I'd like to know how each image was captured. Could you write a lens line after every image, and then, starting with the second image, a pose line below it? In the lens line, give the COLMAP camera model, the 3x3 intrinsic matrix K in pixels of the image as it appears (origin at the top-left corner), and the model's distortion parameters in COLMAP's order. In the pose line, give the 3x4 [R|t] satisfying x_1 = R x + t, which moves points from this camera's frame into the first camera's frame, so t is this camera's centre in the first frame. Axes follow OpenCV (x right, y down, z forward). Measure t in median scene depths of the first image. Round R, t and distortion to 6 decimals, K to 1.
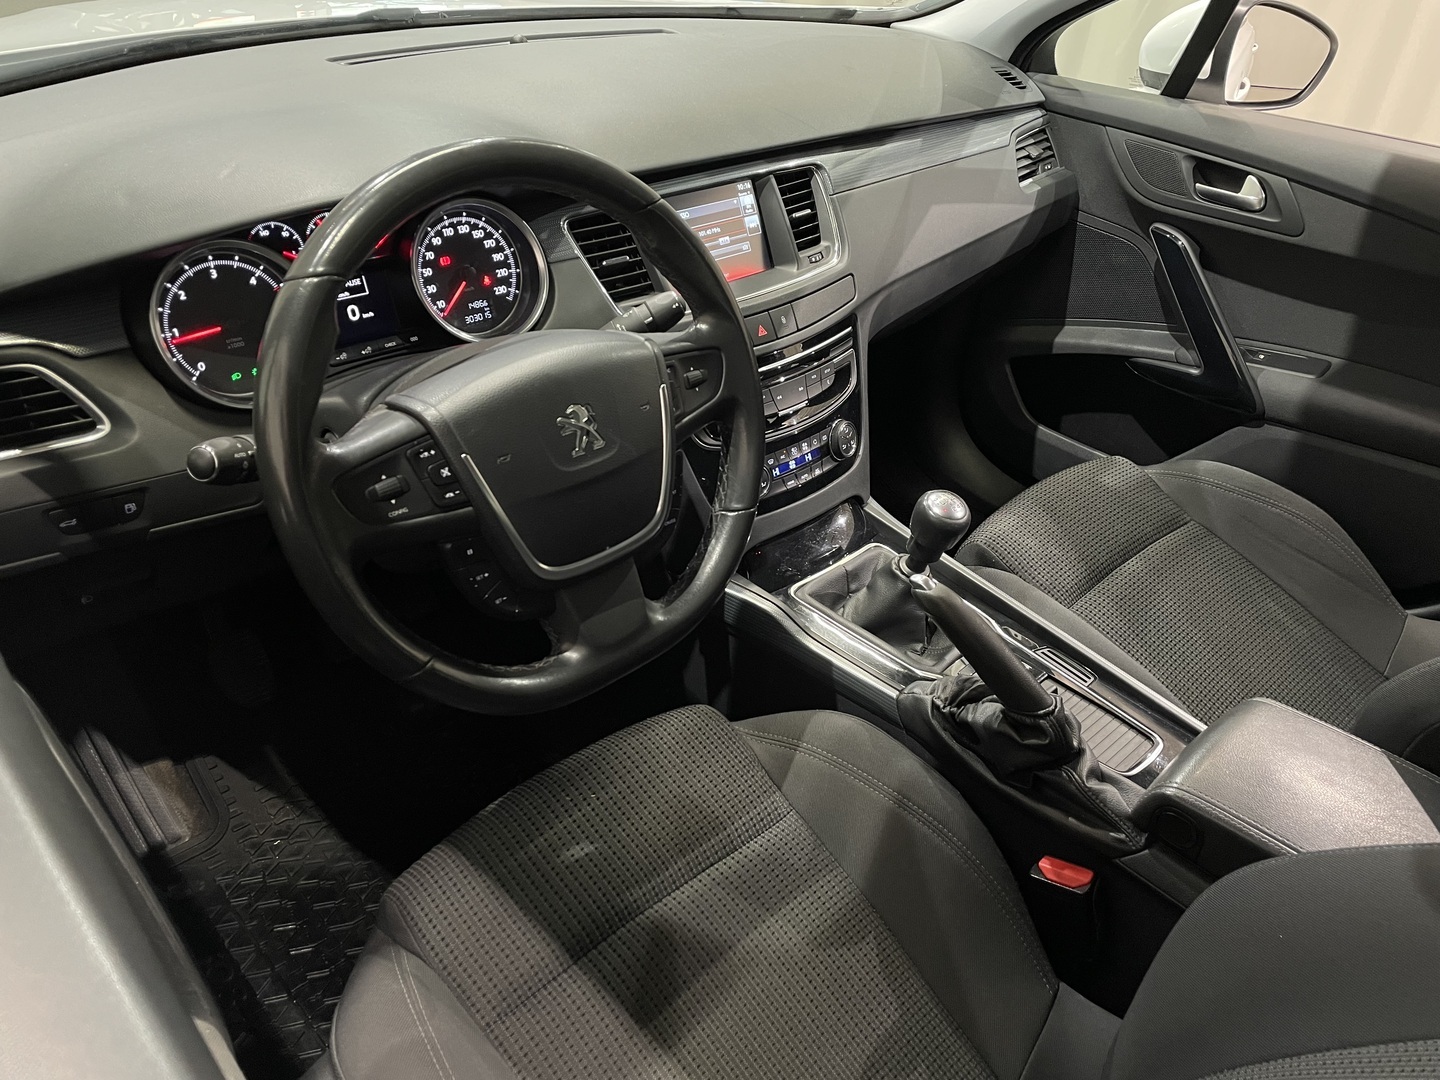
lens RADIAL K [[1079.4, 0, 721.9], [0, 1079.4, 521.3], [0, 0, 1]] dist [0.099574, -0.139225]
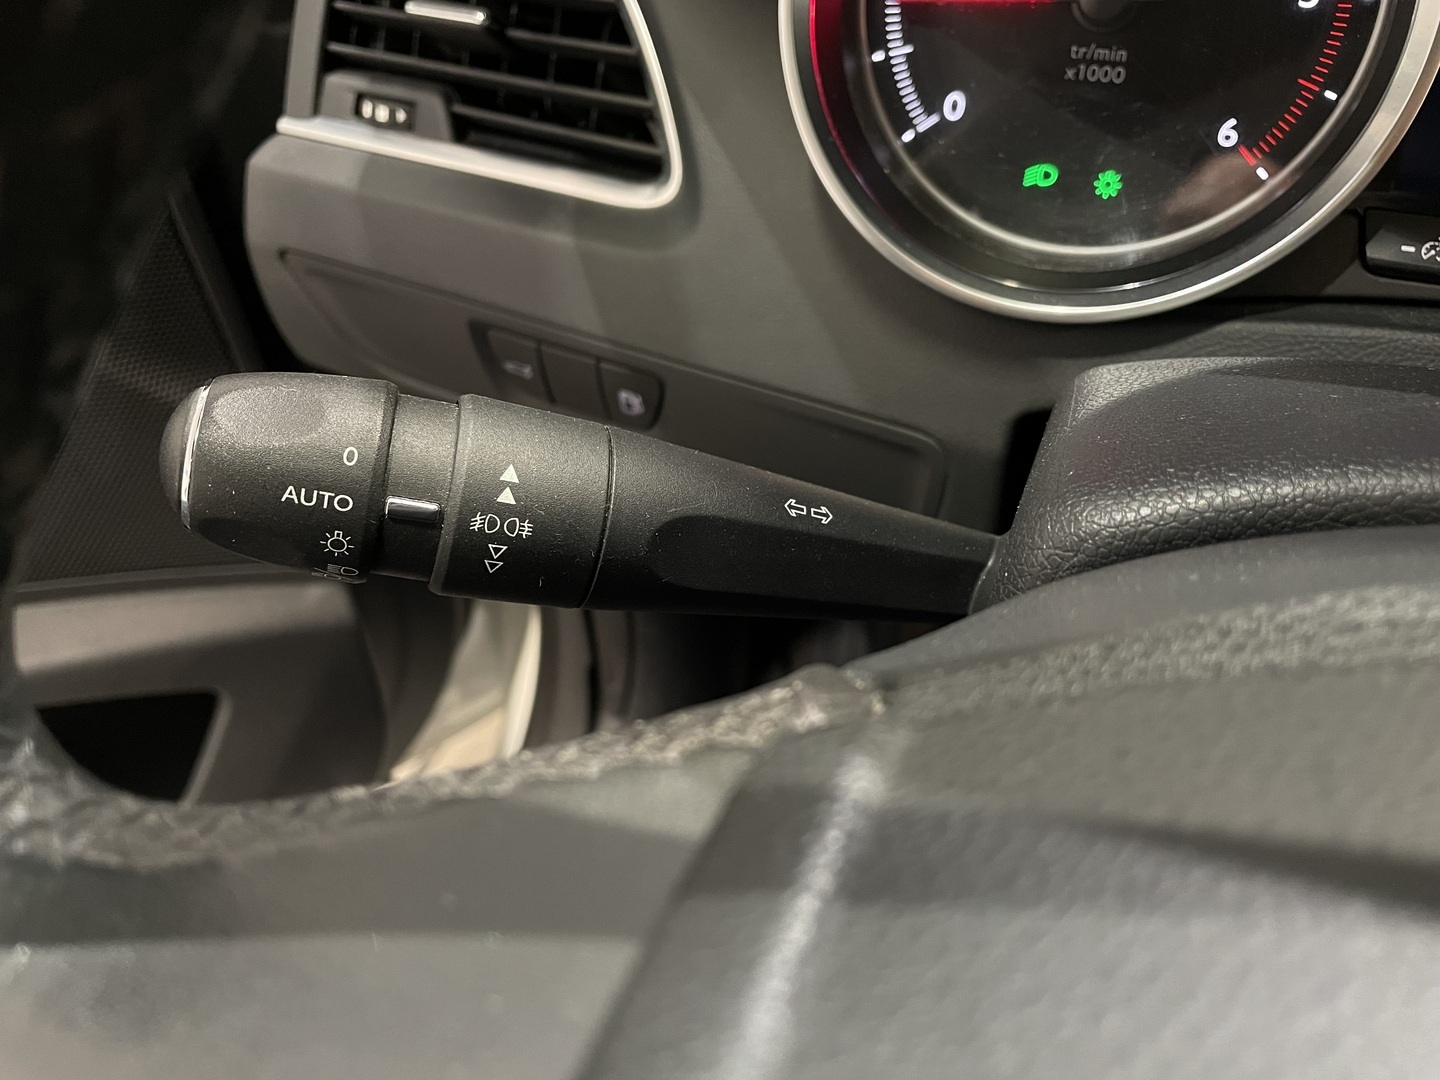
lens RADIAL K [[1079.4, 0, 721.9], [0, 1079.4, 521.3], [0, 0, 1]] dist [0.099574, -0.139225]
pose [[0.398281, 0.578326, -0.711977, -0.178603], [-0.397992, 0.808282, 0.433915, -0.130014], [0.826423, 0.110541, 0.552092, 0.662364]]
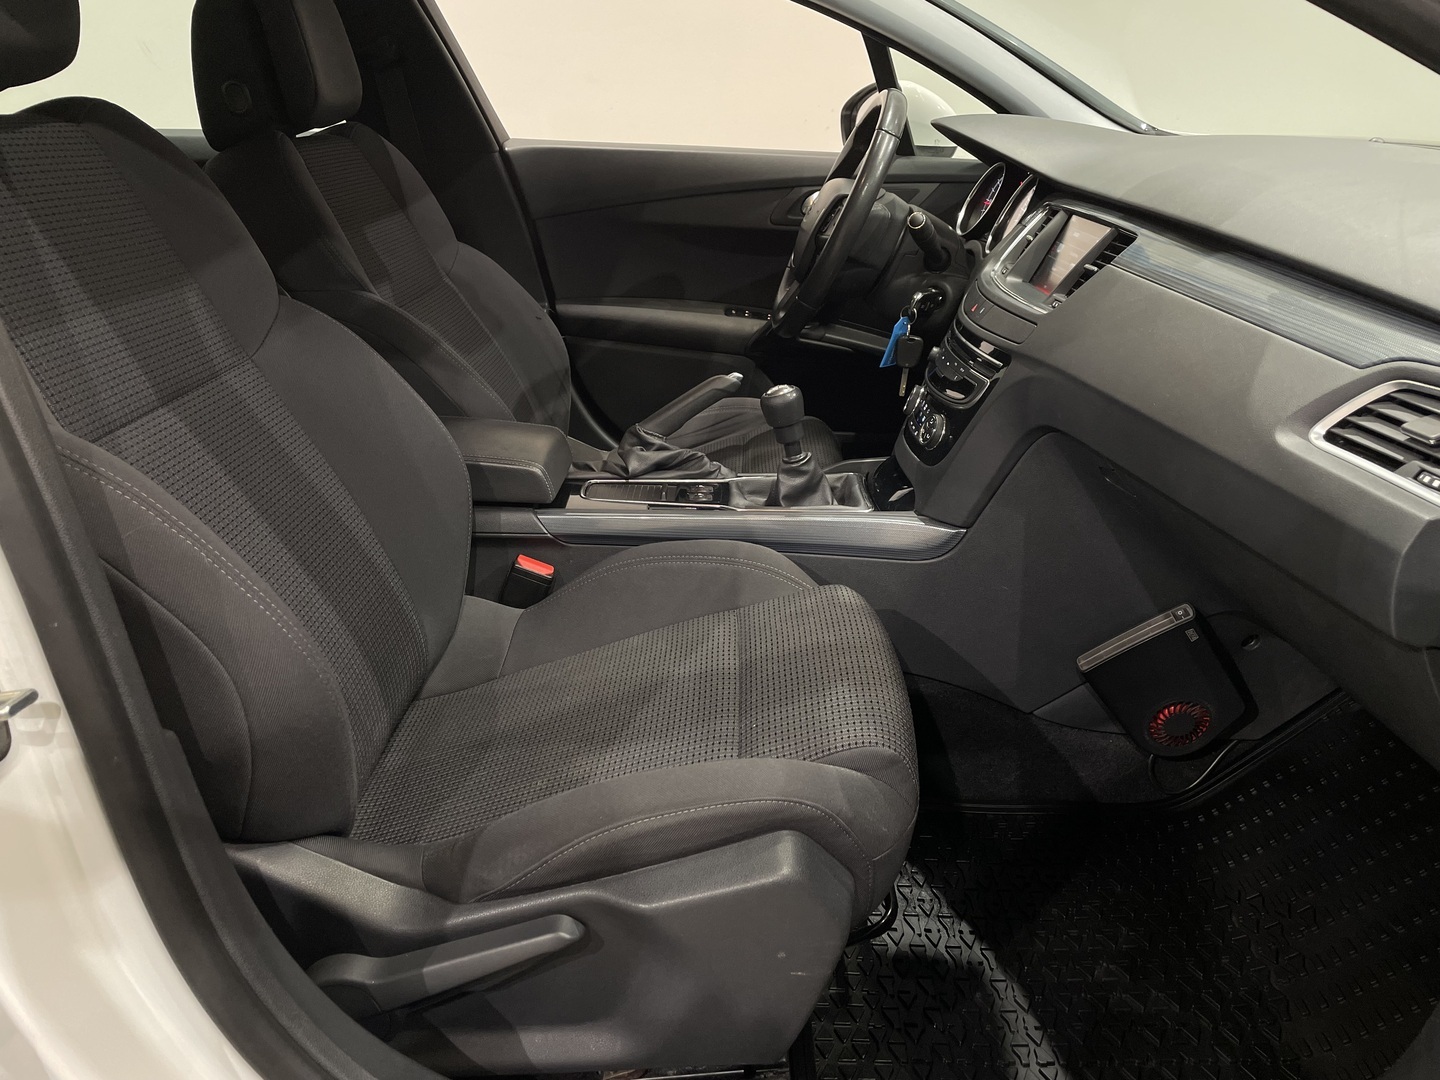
lens RADIAL K [[1123.0, 0, 720.0], [0, 1123.0, 540.0], [0, 0, 1]] dist [0.073760, -0.122579]
pose [[-0.713291, 0.192878, -0.673805, 1.258440], [-0.419435, 0.652751, 0.630865, -0.750132], [0.561507, 0.732608, -0.384702, 1.651070]]
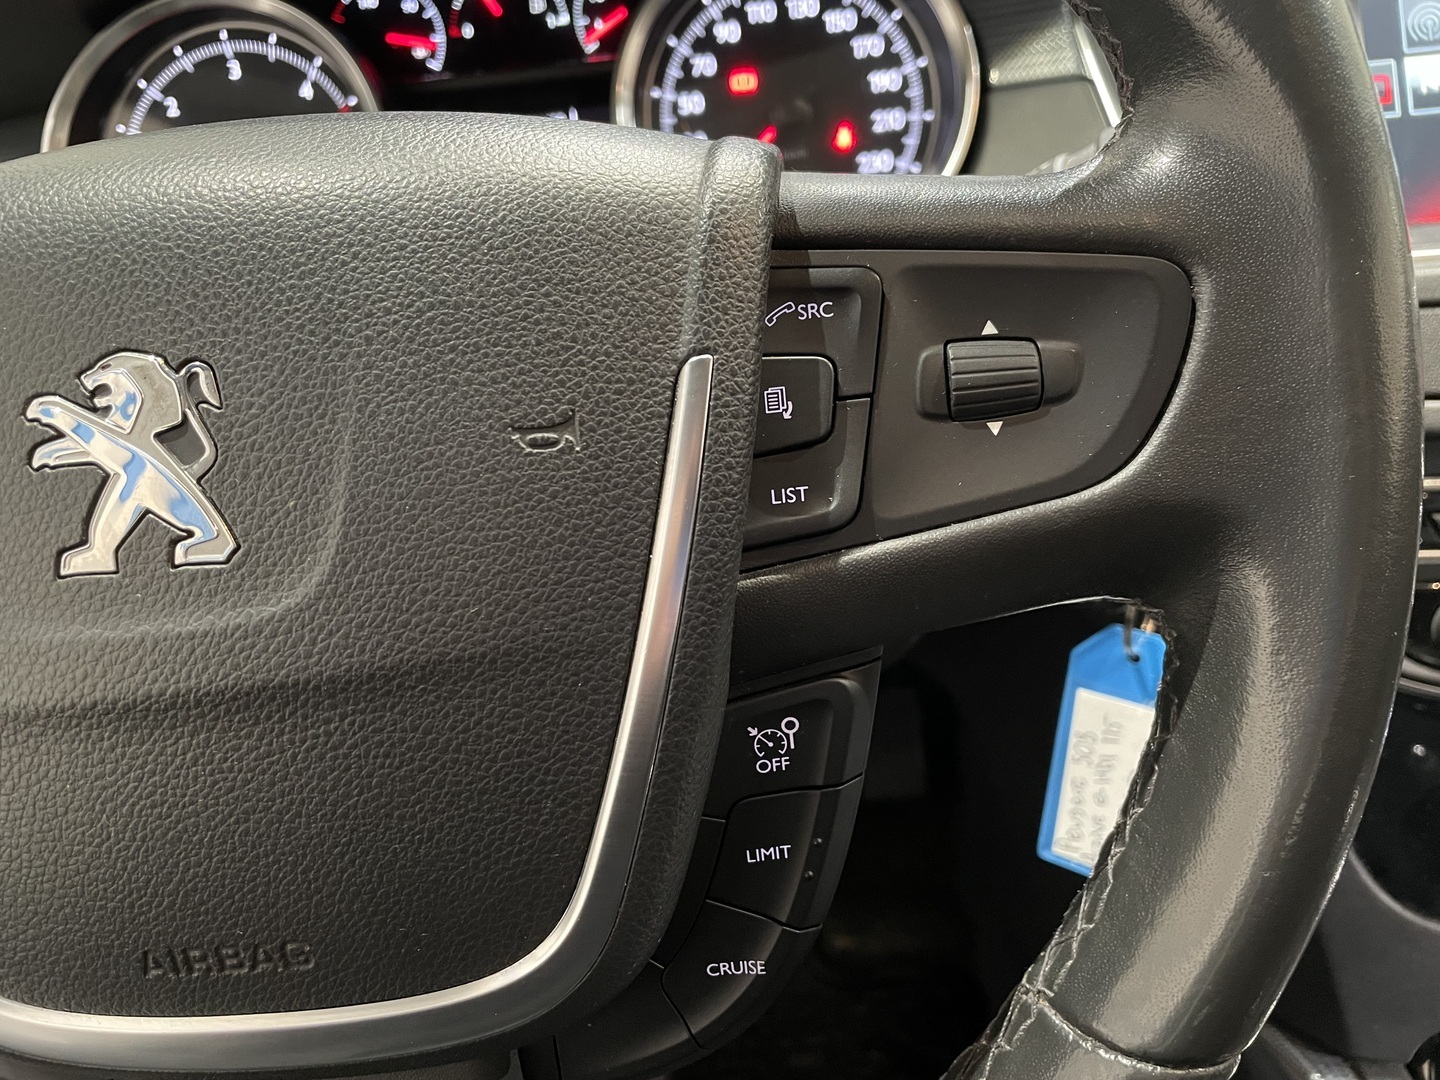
lens RADIAL K [[1123.0, 0, 720.0], [0, 1123.0, 540.0], [0, 0, 1]] dist [0.073760, -0.122579]
pose [[0.692672, 0.210188, -0.689946, 0.080790], [-0.248157, 0.967644, 0.045649, -0.080567], [0.677217, 0.139595, 0.722420, 0.675458]]
